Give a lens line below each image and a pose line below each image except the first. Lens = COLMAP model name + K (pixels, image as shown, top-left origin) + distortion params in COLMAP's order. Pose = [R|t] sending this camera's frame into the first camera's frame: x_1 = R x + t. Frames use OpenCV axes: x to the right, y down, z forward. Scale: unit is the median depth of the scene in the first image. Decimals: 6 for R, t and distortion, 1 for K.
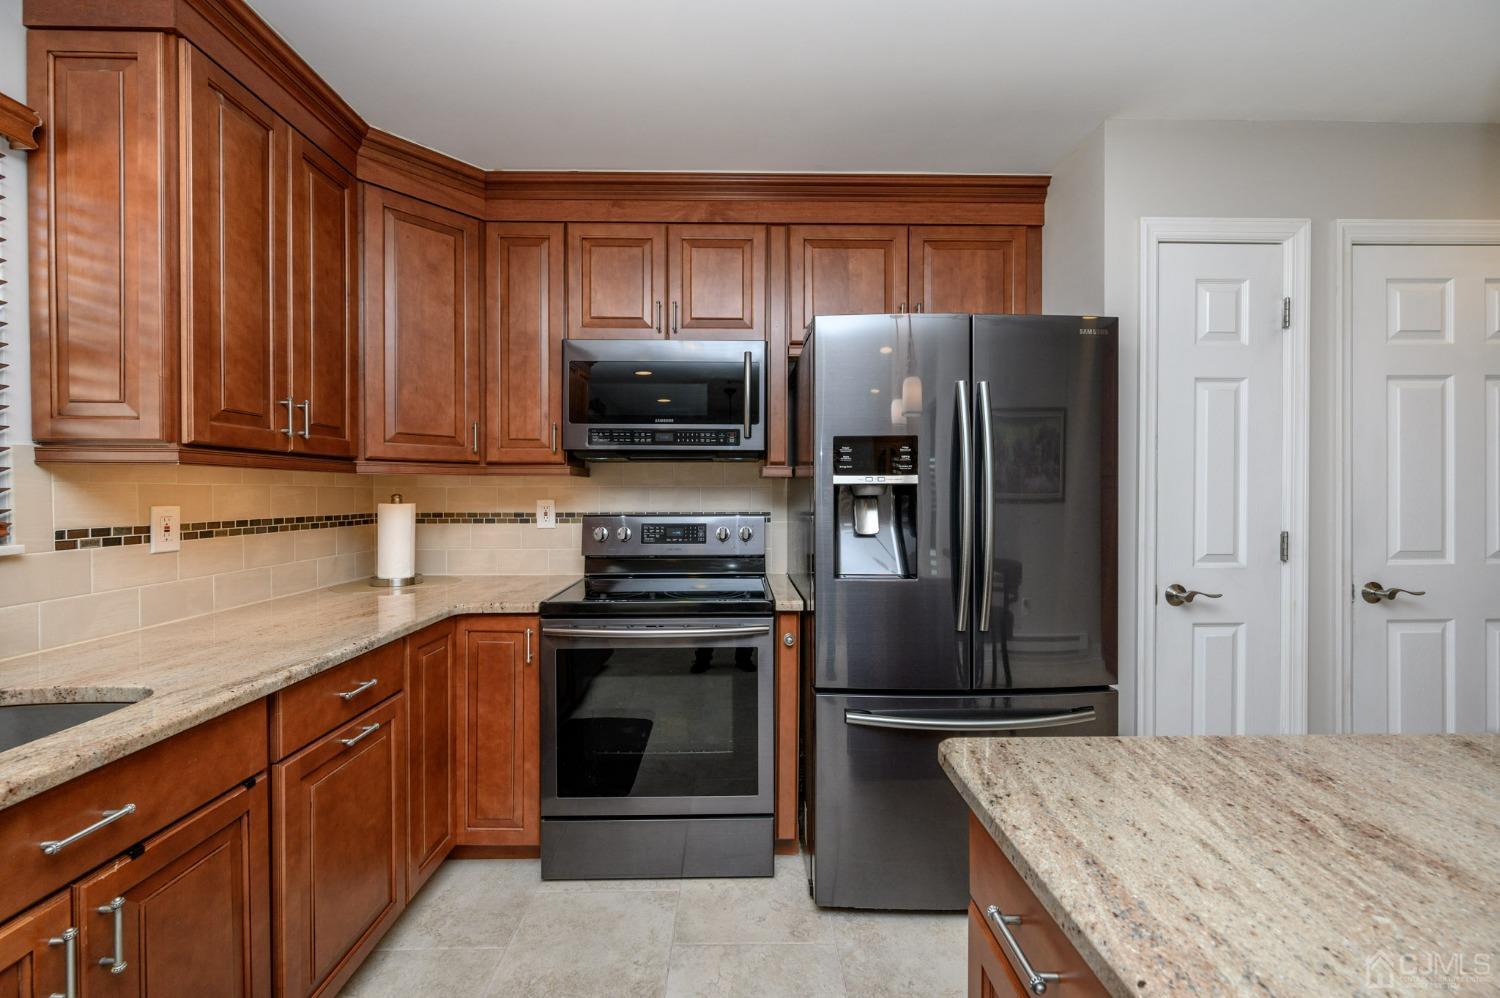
lens RADIAL K [[588.6, 0, 744.5], [0, 588.6, 498.3], [0, 0, 1]] dist [-0.002682, 0.000506]
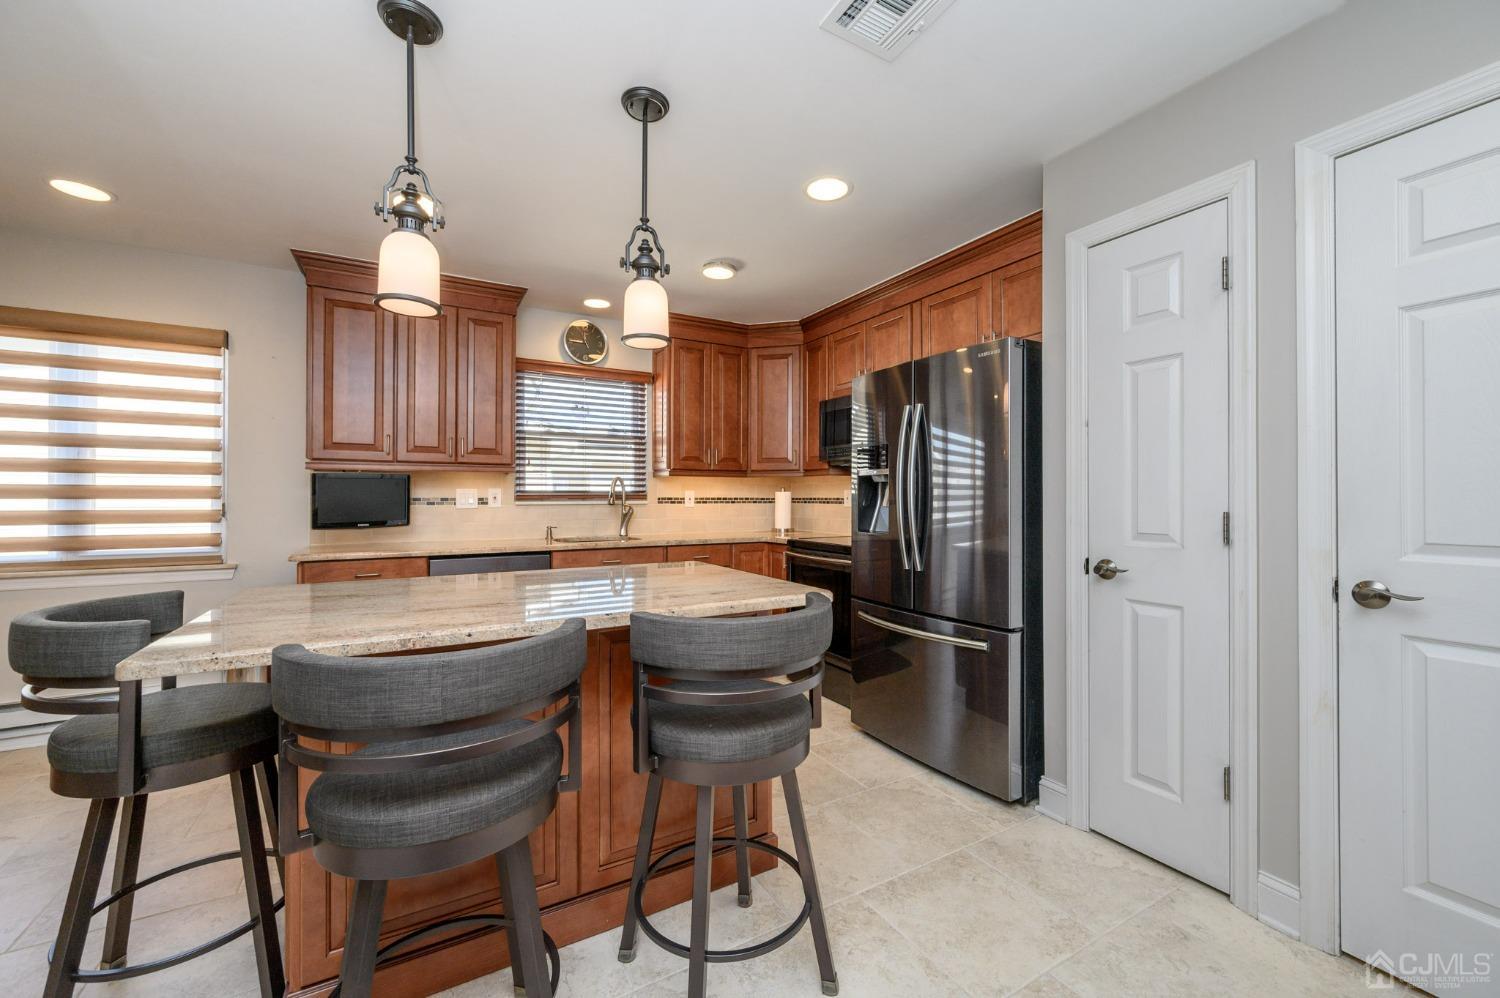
lens RADIAL K [[588.6, 0, 746.3], [0, 588.6, 493.0], [0, 0, 1]] dist [-0.002682, 0.000506]
pose [[0.476592, -0.005903, -0.879105, 1.296097], [-0.010812, 0.999862, -0.012575, 0.044127], [0.879058, 0.015498, 0.476462, -0.081413]]
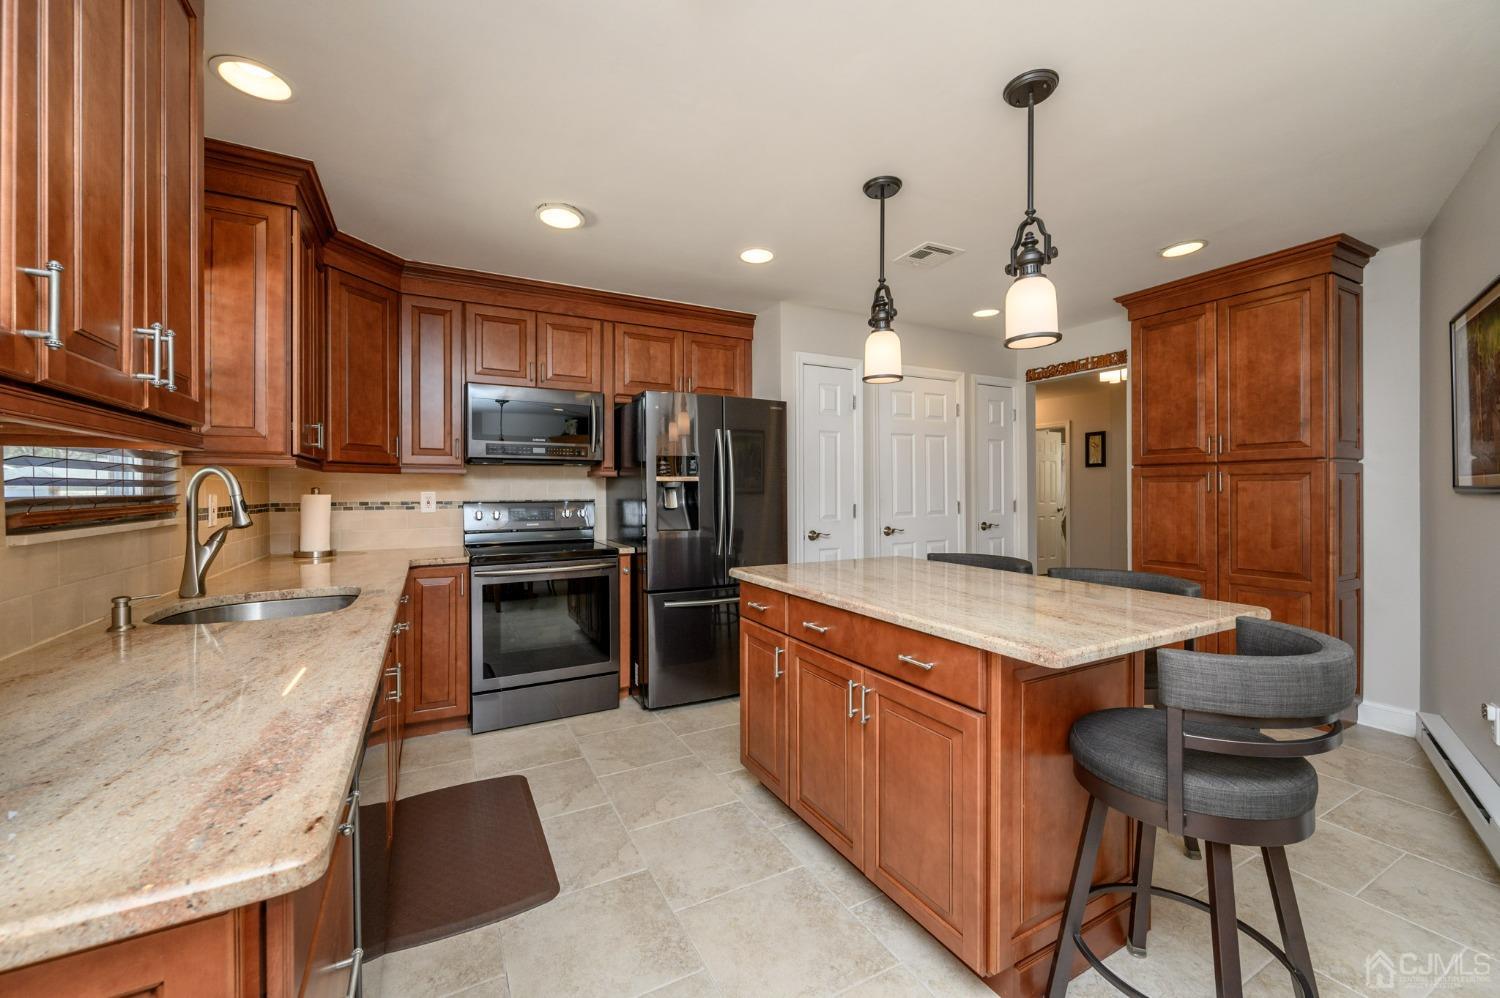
lens RADIAL K [[588.6, 0, 748.9], [0, 588.6, 489.0], [0, 0, 1]] dist [-0.002682, 0.000506]
pose [[0.888865, -0.002323, 0.458164, -0.386269], [0.007633, 0.999923, -0.009738, 0.019132], [-0.458106, 0.012153, 0.888814, -0.695798]]
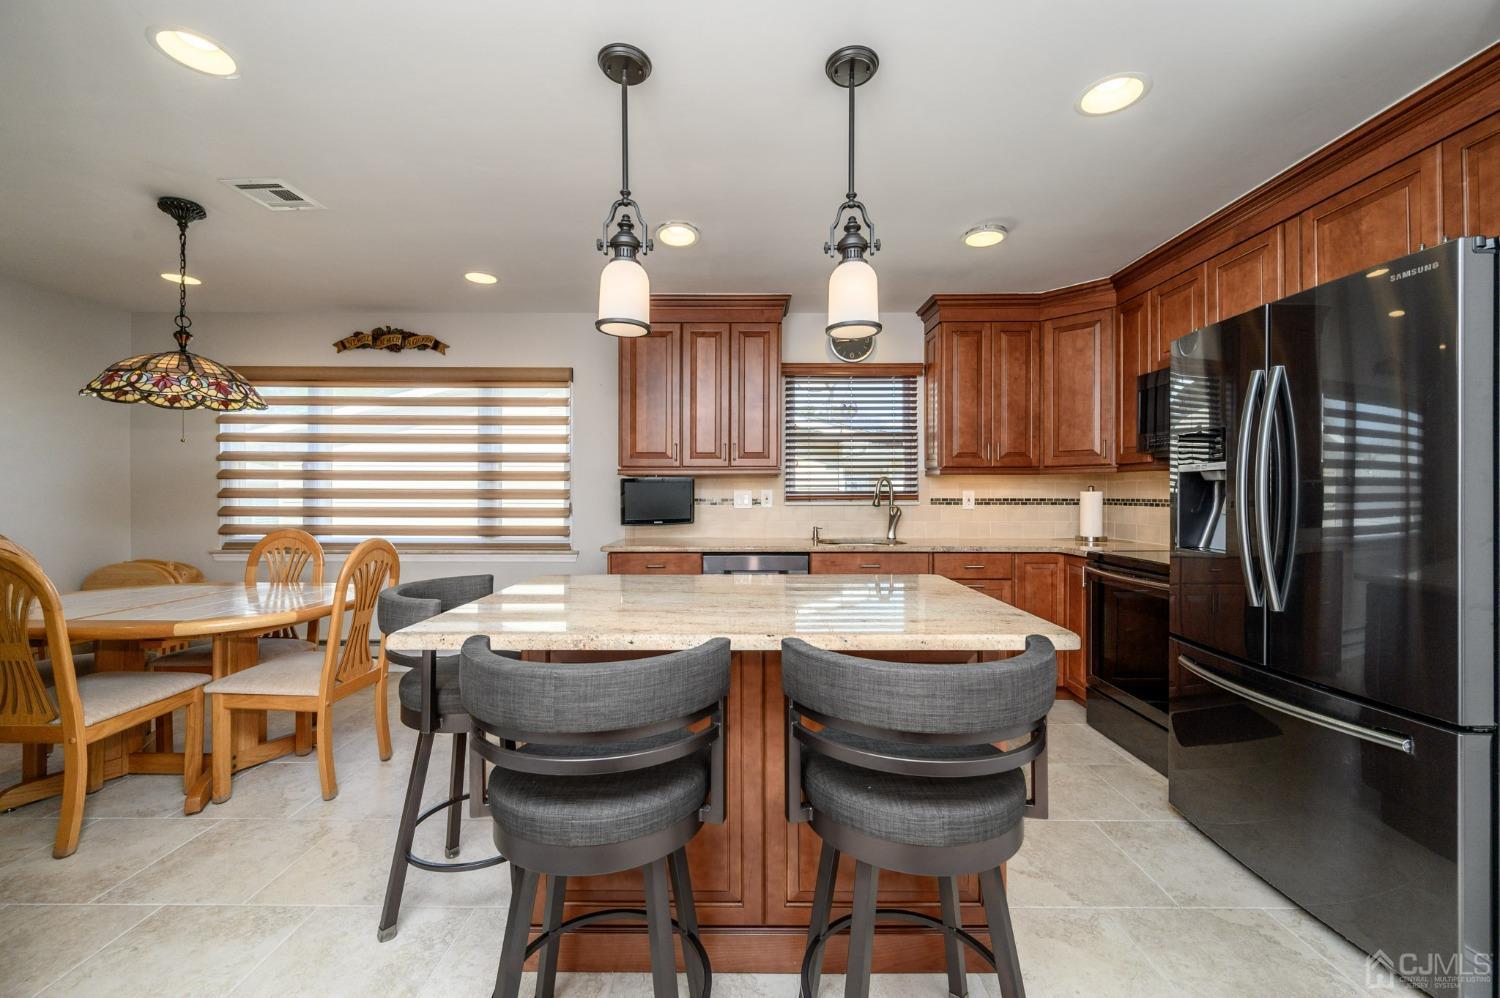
lens RADIAL K [[588.6, 0, 745.8], [0, 588.6, 491.8], [0, 0, 1]] dist [-0.002682, 0.000506]
pose [[-0.027820, -0.002962, -0.999609, 1.242749], [-0.011262, 0.999933, -0.002649, 0.027395], [0.999550, 0.011184, -0.027851, 0.096403]]
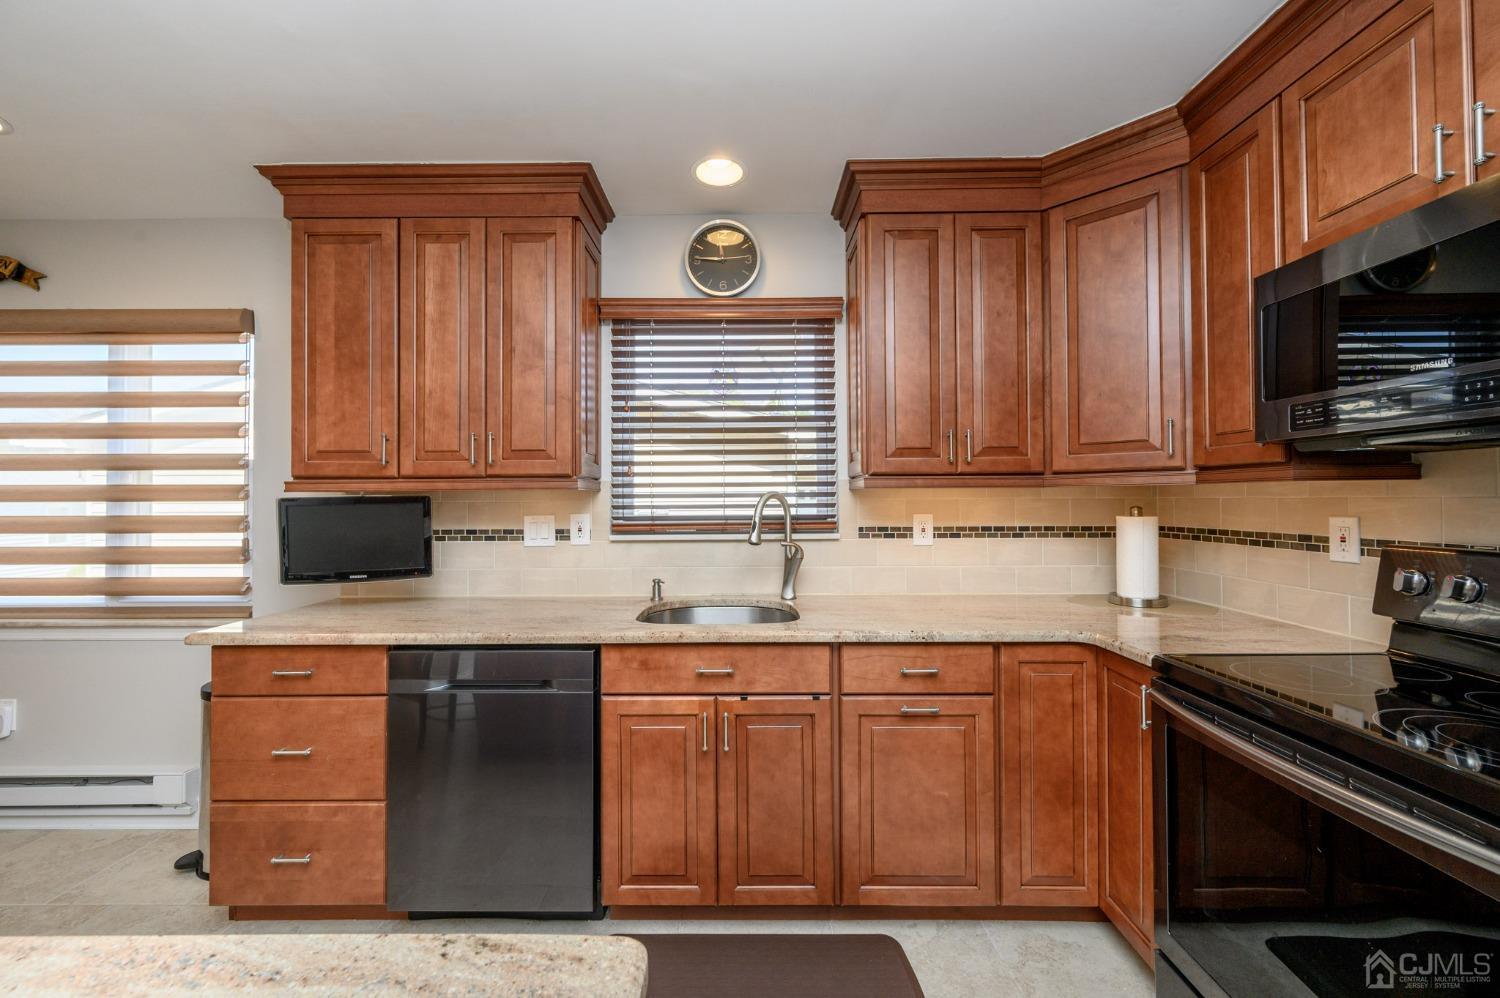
lens RADIAL K [[588.6, 0, 745.8], [0, 588.6, 491.3], [0, 0, 1]] dist [-0.002682, 0.000506]
pose [[-0.022593, -0.012752, -0.999663, 0.398306], [-0.004794, 0.999909, -0.012647, -0.018344], [0.999733, 0.004507, -0.022653, 0.473340]]
